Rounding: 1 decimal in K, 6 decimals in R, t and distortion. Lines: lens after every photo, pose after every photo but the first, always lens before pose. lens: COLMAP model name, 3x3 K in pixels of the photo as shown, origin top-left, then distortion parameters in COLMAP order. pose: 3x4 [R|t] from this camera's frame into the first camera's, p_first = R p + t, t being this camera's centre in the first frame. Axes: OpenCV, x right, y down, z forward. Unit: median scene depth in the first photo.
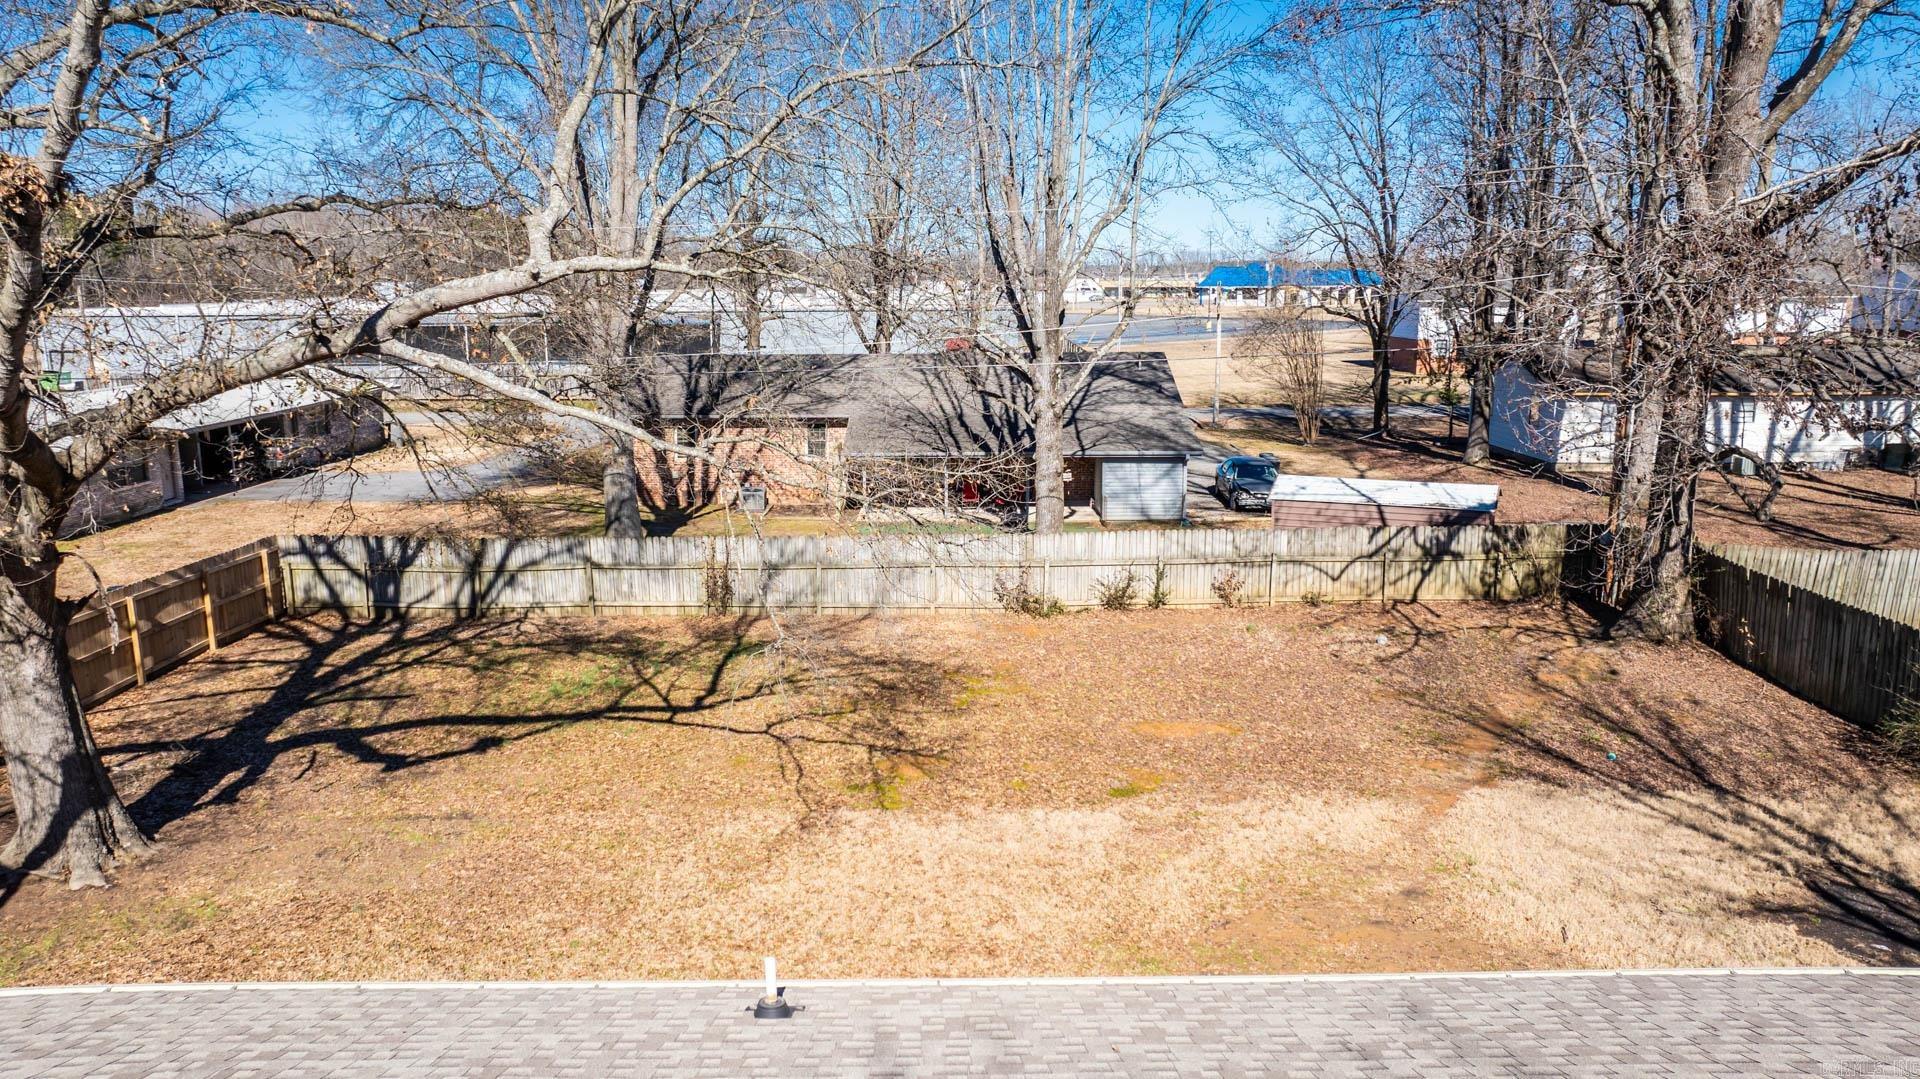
lens RADIAL K [[1338.2, 0, 960.0], [0, 1338.2, 539.5], [0, 0, 1]] dist [-0.007539, 0.002693]
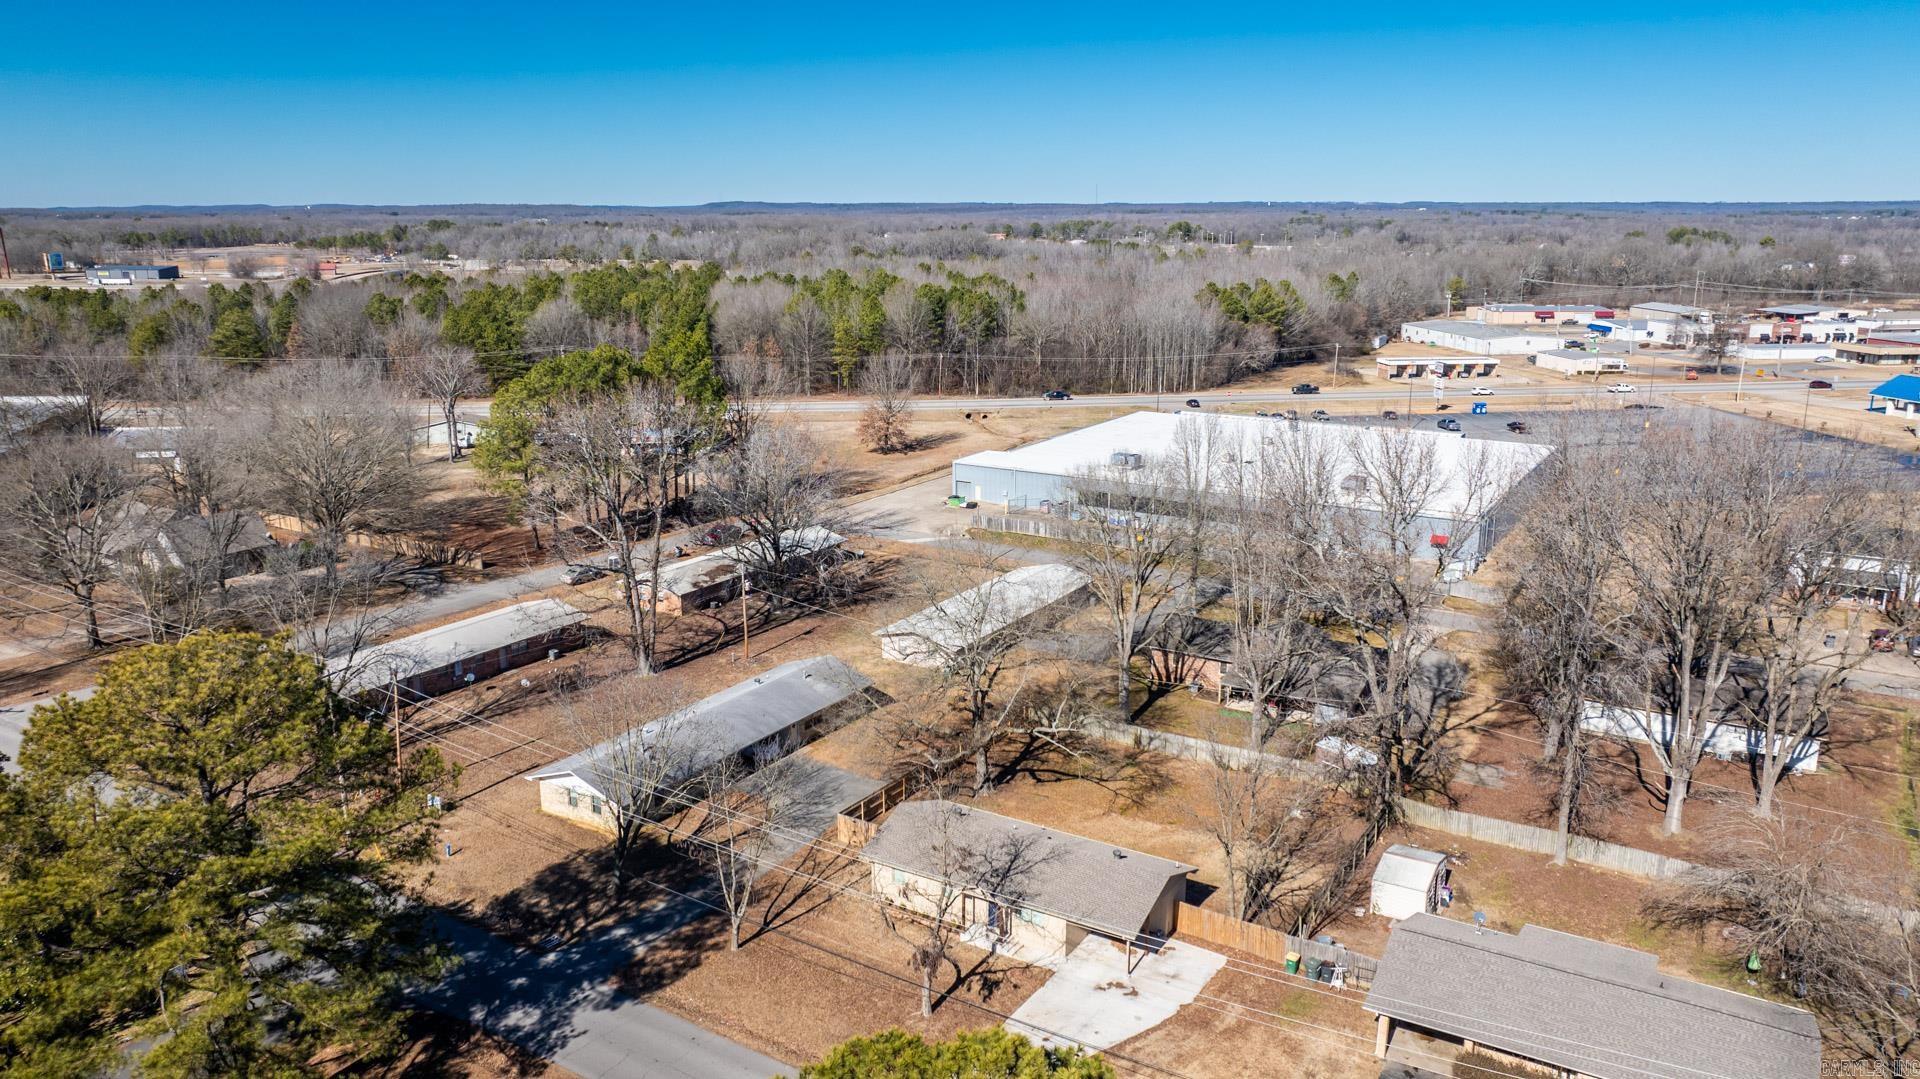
lens RADIAL K [[1338.2, 0, 960.0], [0, 1338.2, 539.5], [0, 0, 1]] dist [-0.007539, 0.002693]
pose [[0.841925, 0.128748, -0.524010, 1.186586], [-0.104601, 0.991638, 0.075581, -0.696916], [0.529359, -0.008822, 0.848352, -2.187687]]
